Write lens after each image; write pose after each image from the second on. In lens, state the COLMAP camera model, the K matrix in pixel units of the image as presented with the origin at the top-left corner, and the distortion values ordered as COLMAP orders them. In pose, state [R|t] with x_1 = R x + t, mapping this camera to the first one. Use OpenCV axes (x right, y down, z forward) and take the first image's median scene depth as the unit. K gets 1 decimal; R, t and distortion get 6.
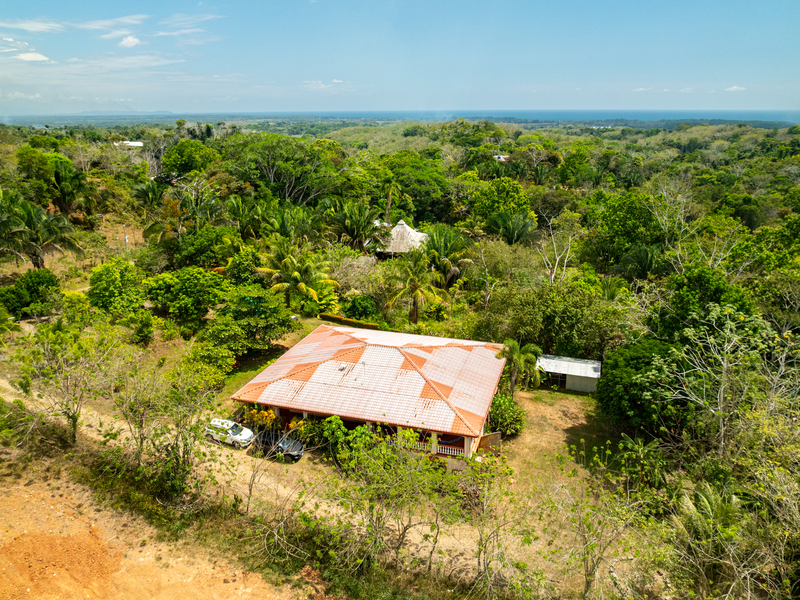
lens RADIAL K [[583.4, 0, 403.7], [0, 583.4, 293.0], [0, 0, 1]] dist [-0.048109, 0.003860]
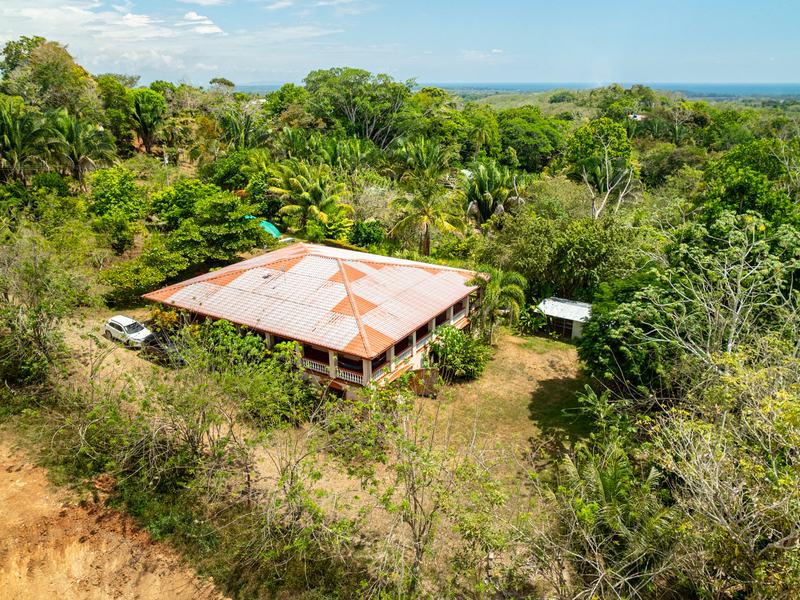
lens RADIAL K [[583.4, 0, 398.7], [0, 583.4, 303.9], [0, 0, 1]] dist [-0.048109, 0.003860]
pose [[0.965992, 0.084300, -0.244445, 0.212681], [-0.069195, 0.995162, 0.069749, 0.069244], [0.249142, -0.050463, 0.967151, 0.150087]]
